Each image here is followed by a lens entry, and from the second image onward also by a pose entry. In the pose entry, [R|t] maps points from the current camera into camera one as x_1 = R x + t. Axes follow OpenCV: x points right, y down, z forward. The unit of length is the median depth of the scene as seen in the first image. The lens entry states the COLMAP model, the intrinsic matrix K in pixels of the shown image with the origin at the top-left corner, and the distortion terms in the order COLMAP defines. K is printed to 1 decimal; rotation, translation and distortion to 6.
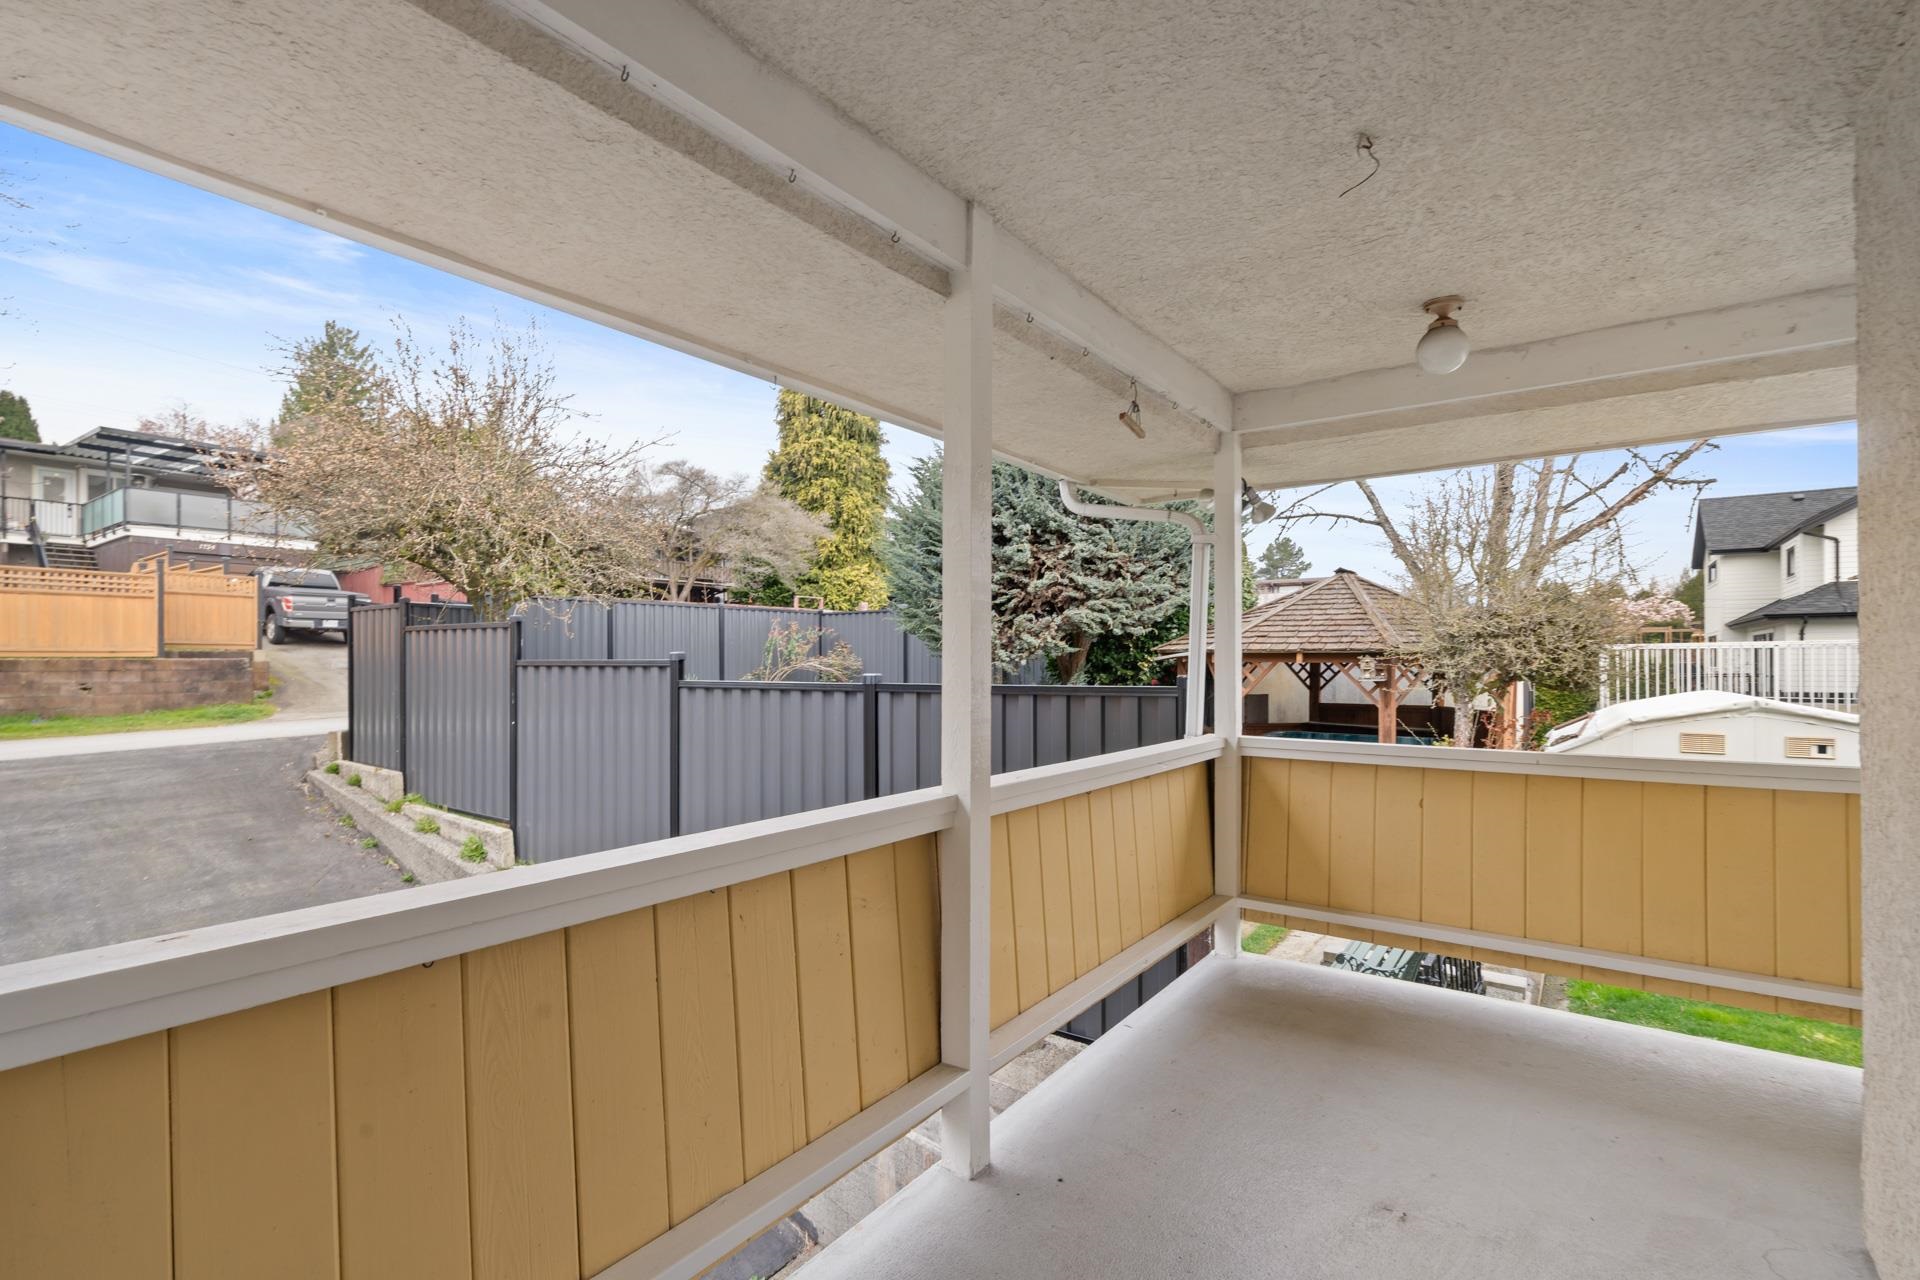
lens RADIAL K [[884.7, 0, 968.1], [0, 884.7, 645.6], [0, 0, 1]] dist [-0.005266, 0.001779]
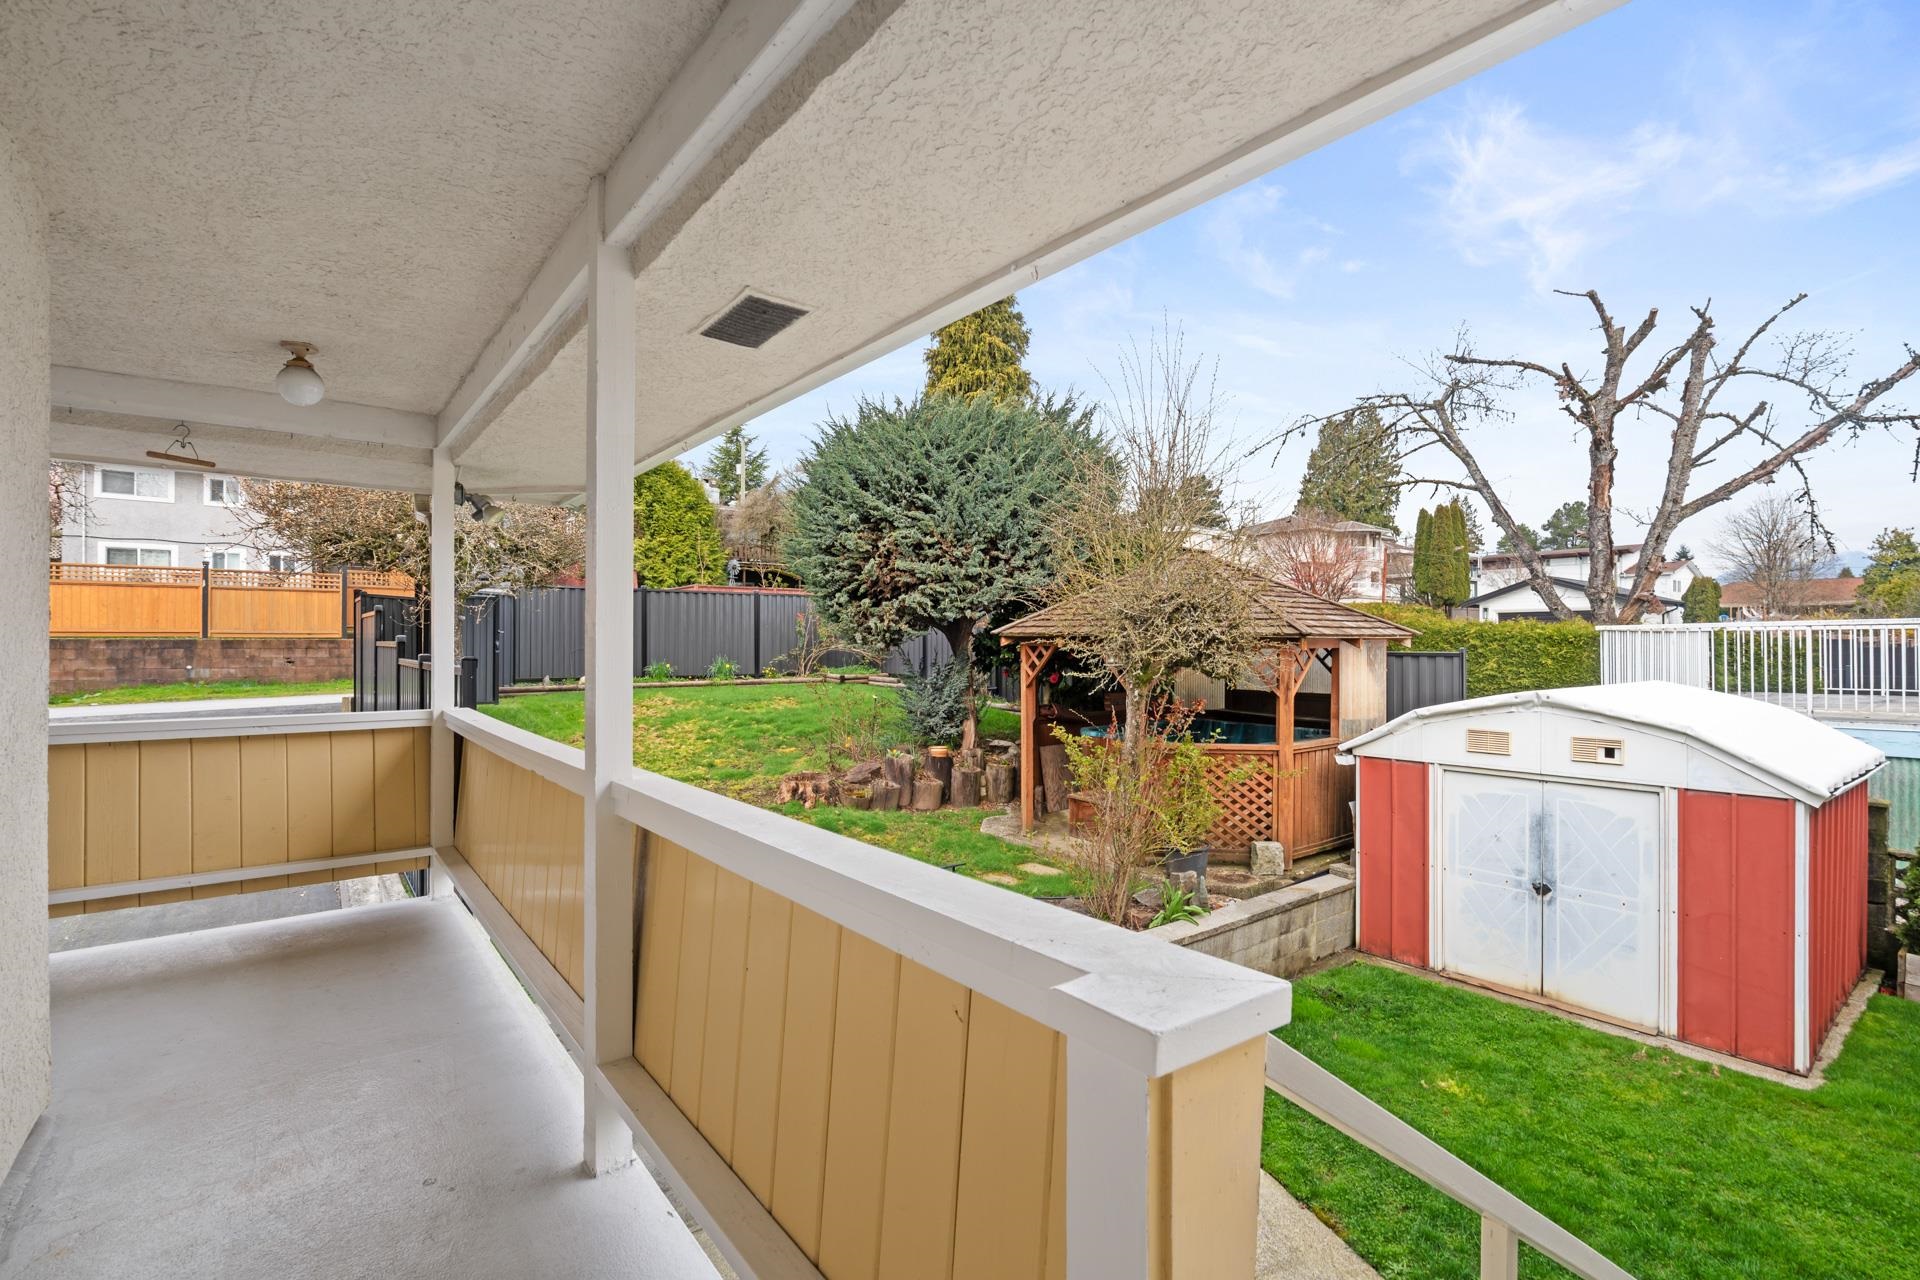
lens RADIAL K [[884.7, 0, 984.1], [0, 884.7, 622.7], [0, 0, 1]] dist [-0.005266, 0.001779]
pose [[0.960586, -0.003268, -0.277964, 0.401183], [0.002011, 0.999986, -0.004806, -0.001325], [0.277976, 0.004058, 0.960579, 0.025040]]
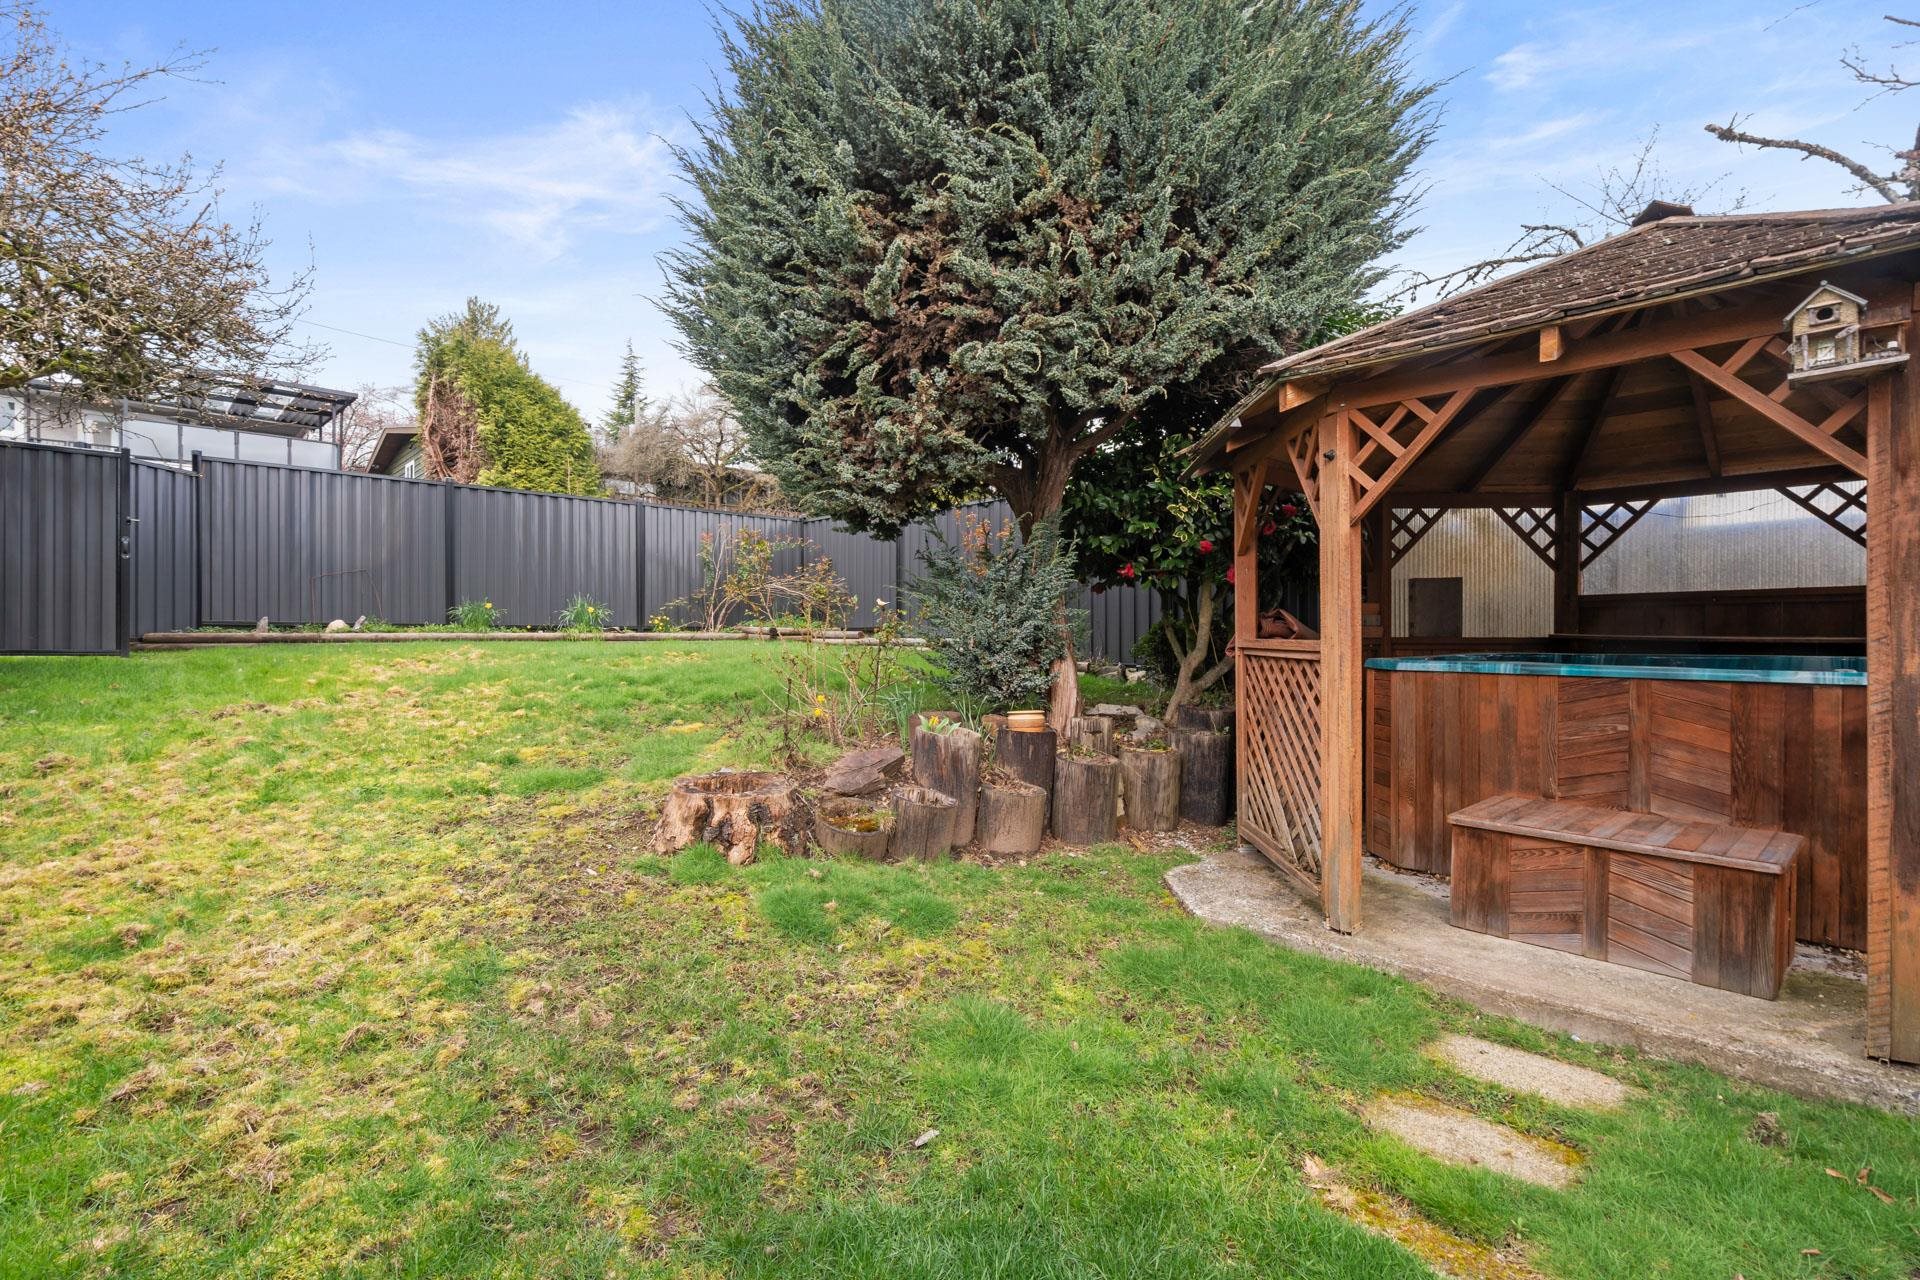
lens RADIAL K [[884.7, 0, 967.5], [0, 884.7, 630.3], [0, 0, 1]] dist [-0.005266, 0.001779]
pose [[0.980532, -0.004916, -0.196297, 0.165377], [0.005391, 0.999984, 0.001887, 0.080585], [0.196285, -0.002909, 0.980543, 0.462537]]
